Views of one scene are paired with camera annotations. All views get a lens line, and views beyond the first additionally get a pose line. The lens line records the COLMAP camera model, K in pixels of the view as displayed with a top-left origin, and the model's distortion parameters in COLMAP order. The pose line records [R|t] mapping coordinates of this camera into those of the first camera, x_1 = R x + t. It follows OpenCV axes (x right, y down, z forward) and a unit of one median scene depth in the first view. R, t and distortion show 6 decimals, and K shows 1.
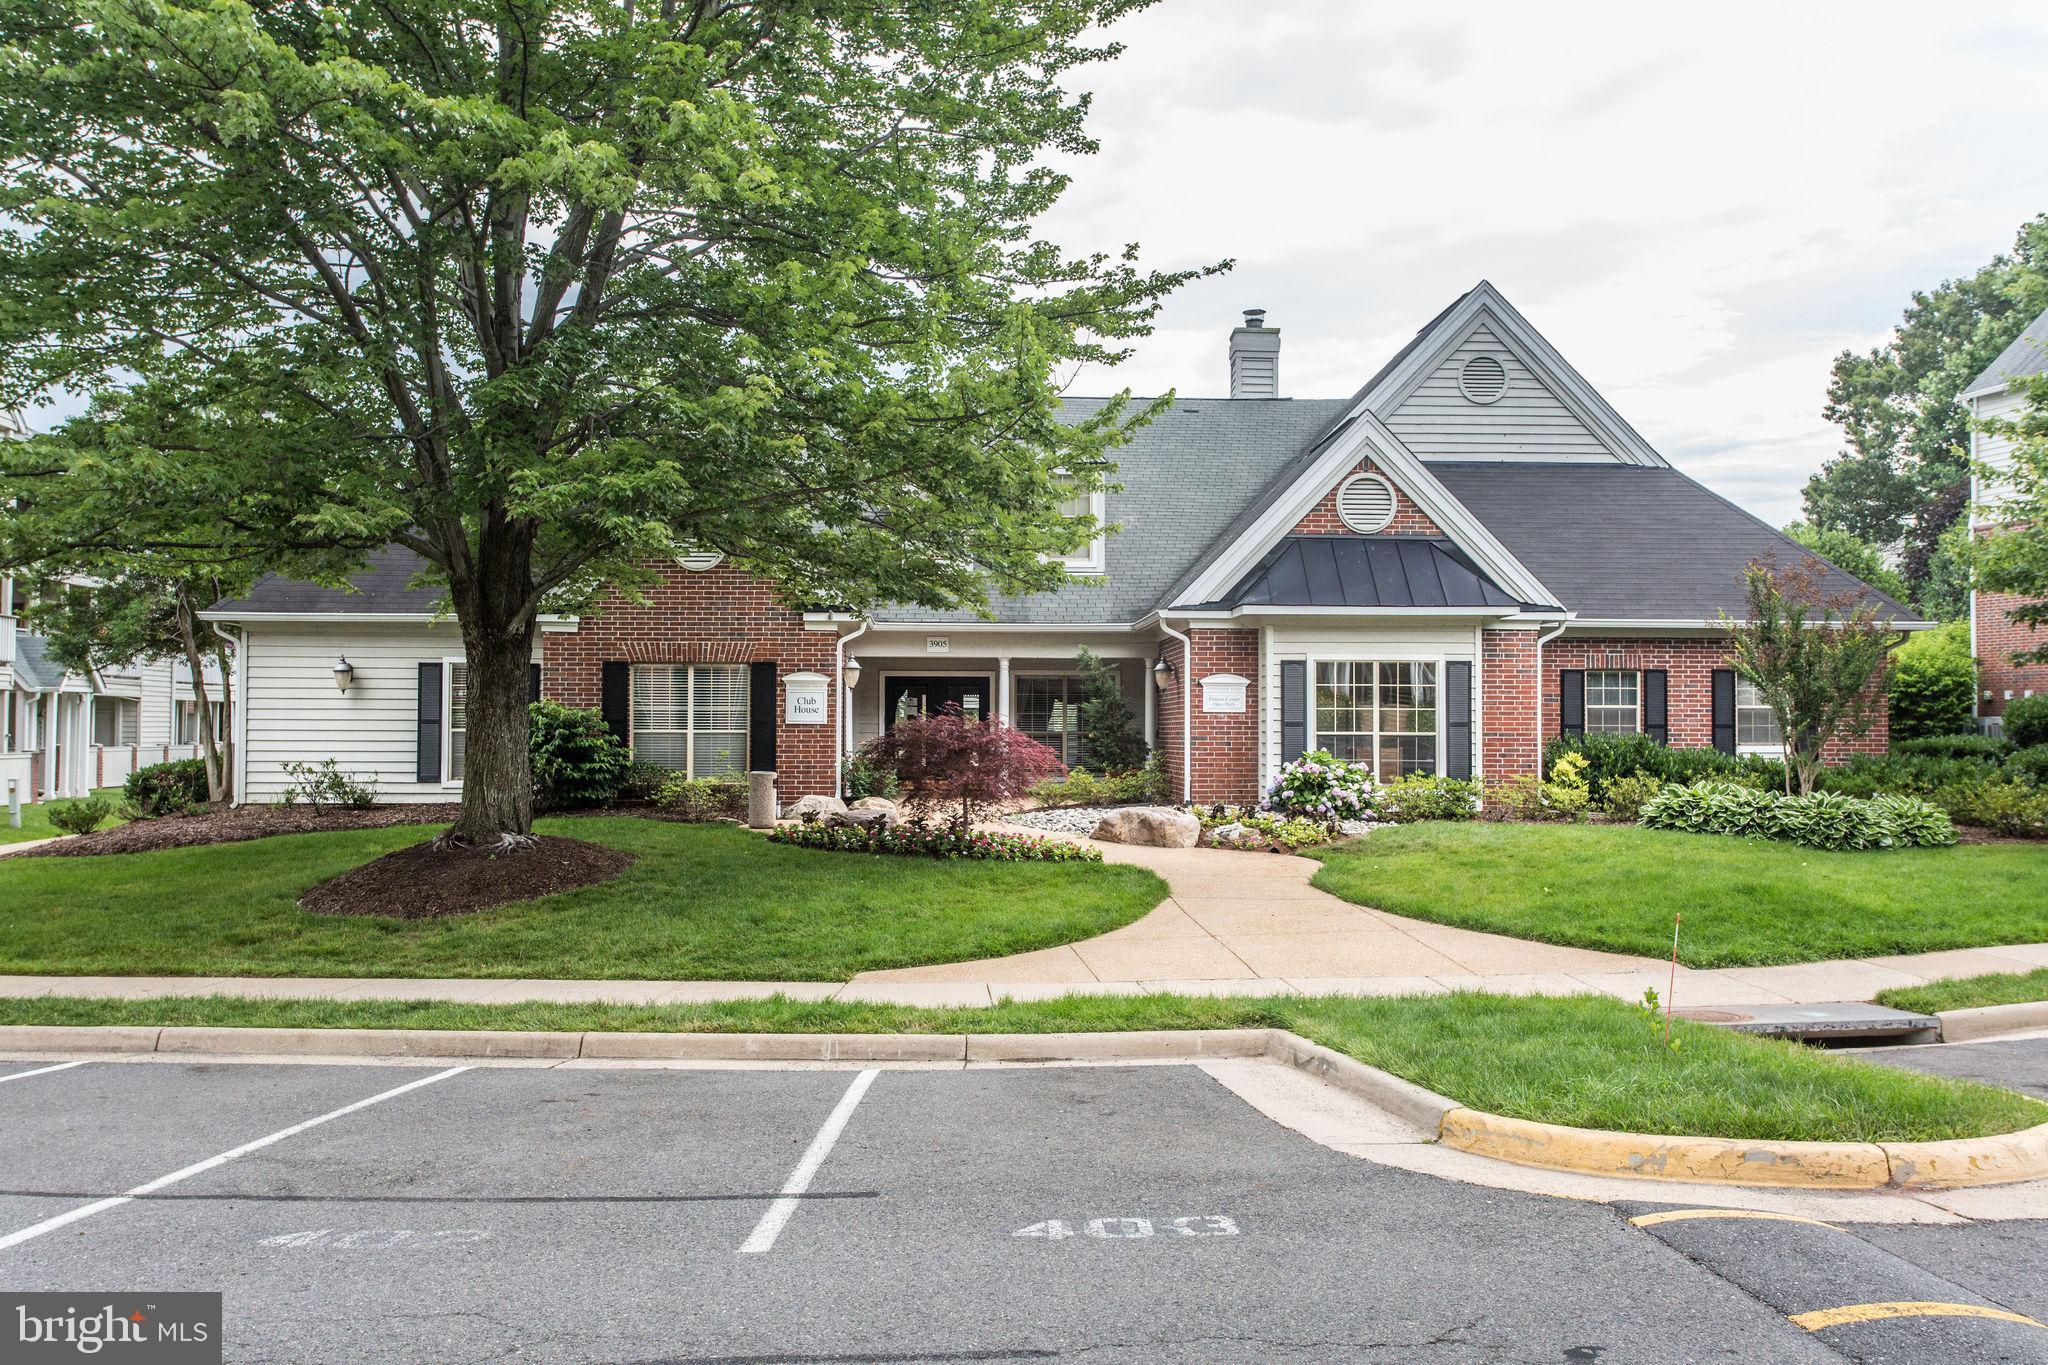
lens RADIAL K [[1823.1, 0, 1022.1], [0, 1823.1, 684.1], [0, 0, 1]] dist [-0.004705, -0.000382]
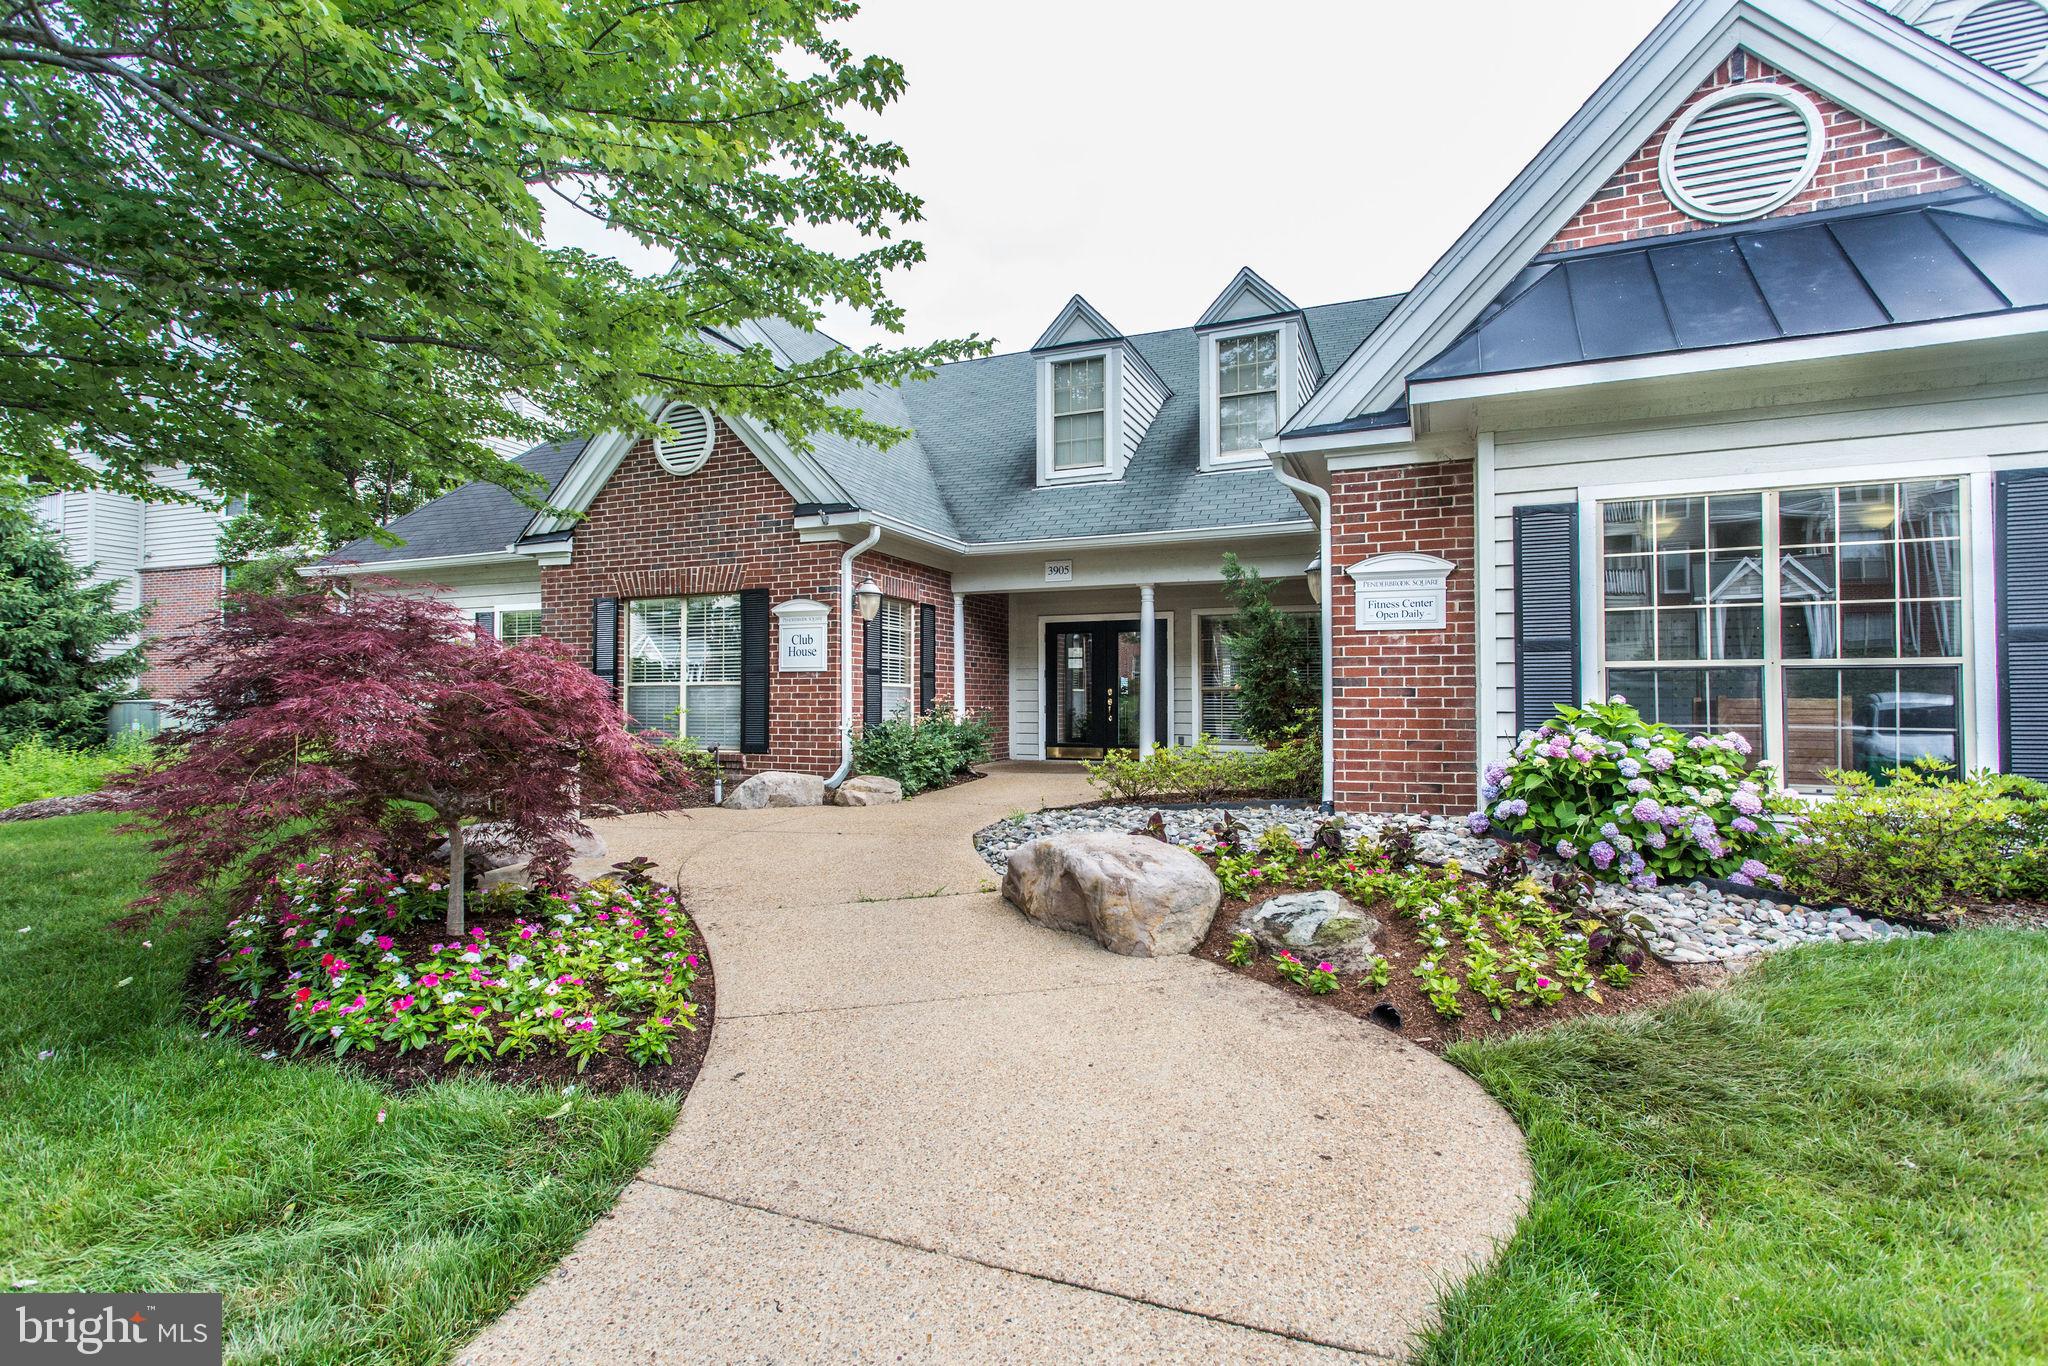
lens RADIAL K [[978.4, 0, 1028.5], [0, 978.4, 687.4], [0, 0, 1]] dist [0.005115, 0.001889]
pose [[0.902763, -0.010788, -0.430003, 0.136723], [0.013092, 0.999911, 0.002401, 0.029873], [0.429939, -0.007797, 0.902824, 0.721592]]
